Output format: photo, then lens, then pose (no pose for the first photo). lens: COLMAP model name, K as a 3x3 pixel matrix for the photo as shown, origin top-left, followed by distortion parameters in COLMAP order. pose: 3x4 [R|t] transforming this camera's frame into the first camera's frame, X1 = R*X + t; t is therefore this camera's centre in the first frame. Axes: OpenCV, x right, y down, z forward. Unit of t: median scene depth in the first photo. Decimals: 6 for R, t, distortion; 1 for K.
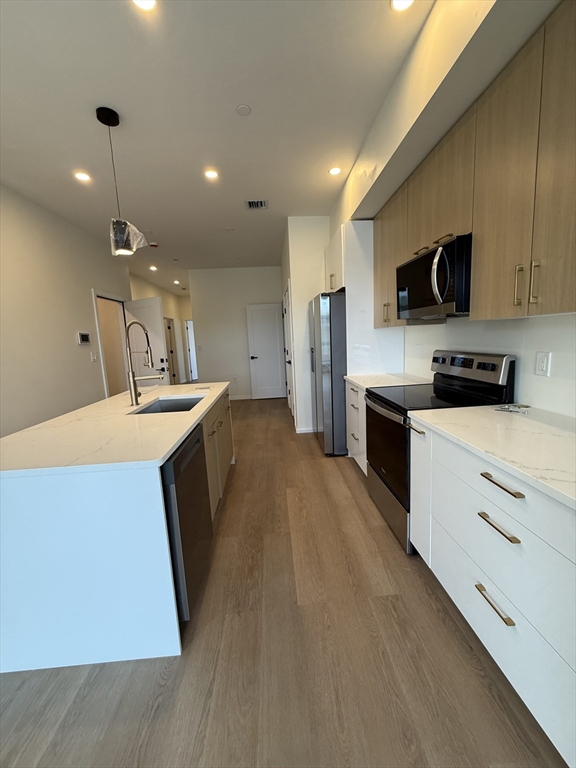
lens RADIAL K [[306.2, 0, 289.7], [0, 306.2, 382.5], [0, 0, 1]] dist [0.001505, -0.000060]
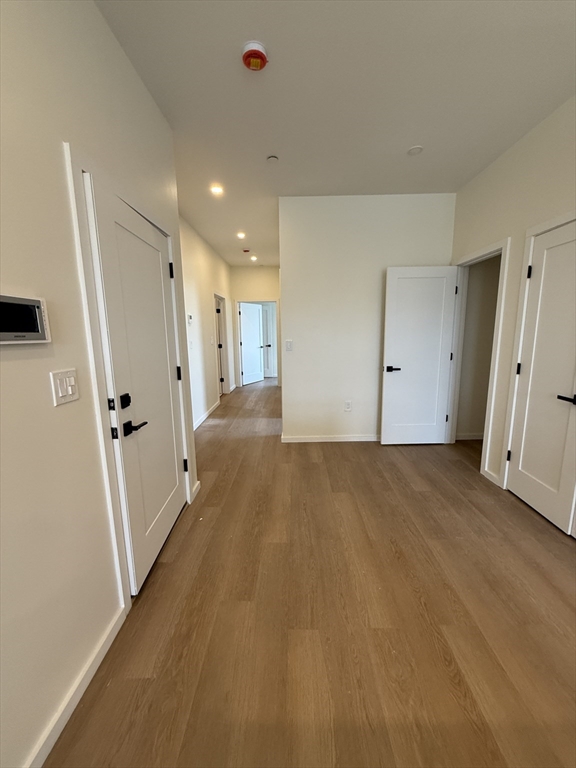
lens RADIAL K [[306.2, 0, 289.7], [0, 306.2, 382.5], [0, 0, 1]] dist [0.001505, -0.000060]
pose [[0.996928, 0.047727, -0.062098, -0.436265], [-0.046070, 0.998550, 0.027844, -0.108523], [0.063337, -0.024897, 0.997682, 0.768305]]
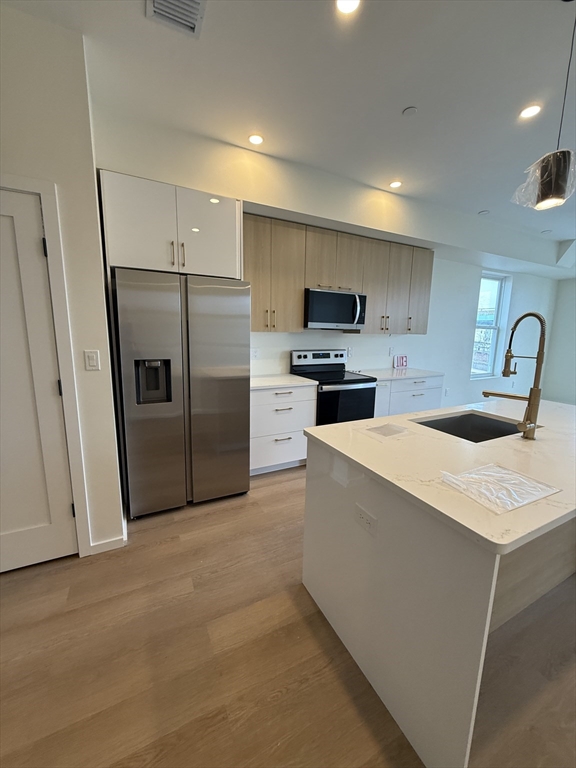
lens RADIAL K [[306.2, 0, 289.7], [0, 306.2, 382.5], [0, 0, 1]] dist [0.001505, -0.000060]
pose [[-0.399187, -0.112025, 0.910000, -0.517011], [0.138509, 0.973749, 0.180632, -0.137186], [-0.906347, 0.198149, -0.373192, 0.984432]]
